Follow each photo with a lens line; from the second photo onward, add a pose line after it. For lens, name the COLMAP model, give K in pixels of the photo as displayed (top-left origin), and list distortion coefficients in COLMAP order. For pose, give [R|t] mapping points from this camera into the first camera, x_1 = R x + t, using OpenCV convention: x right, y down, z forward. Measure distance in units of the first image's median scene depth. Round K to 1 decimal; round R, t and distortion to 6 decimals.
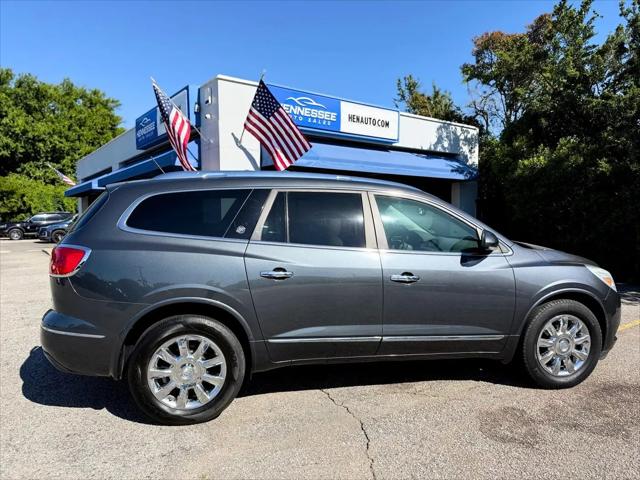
lens RADIAL K [[446.3, 0, 320.0], [0, 446.3, 243.1], [0, 0, 1]] dist [0.049956, -0.066962]
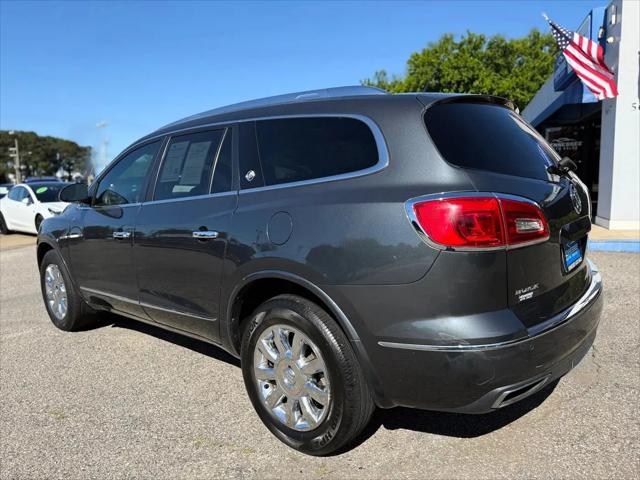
lens RADIAL K [[454.2, 0, 320.0], [0, 454.2, 240.0], [0, 0, 1]] dist [0.002541, -0.000780]
pose [[0.567804, 0.092978, -0.817896, 0.153477], [-0.010487, 0.994337, 0.105756, 0.011338], [0.823097, -0.051471, 0.565563, 0.020837]]
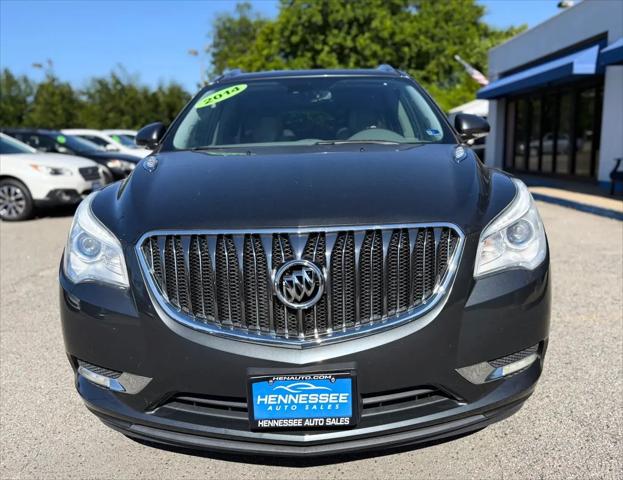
lens RADIAL K [[488.6, 0, 325.7], [0, 488.6, 238.6], [0, 0, 1]] dist [-0.011002, 0.001917]
pose [[0.805960, 0.095278, -0.584253, -0.532958], [-0.007732, 0.988573, 0.150548, 0.001873], [0.591920, -0.116818, 0.797486, 0.393812]]
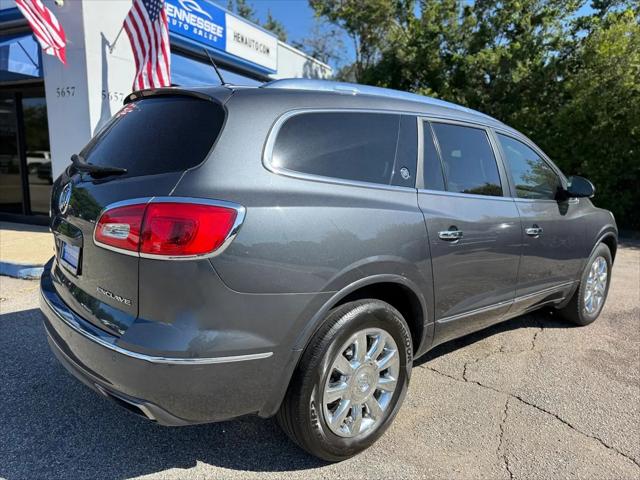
lens RADIAL K [[453.5, 0, 319.5], [0, 453.5, 241.6], [0, 0, 1]] dist [0.006205, -0.001554]
pose [[0.881050, -0.056517, 0.469635, -0.204023], [-0.001176, 0.992572, 0.121654, -0.002864], [-0.473022, -0.107736, 0.874439, 0.137764]]
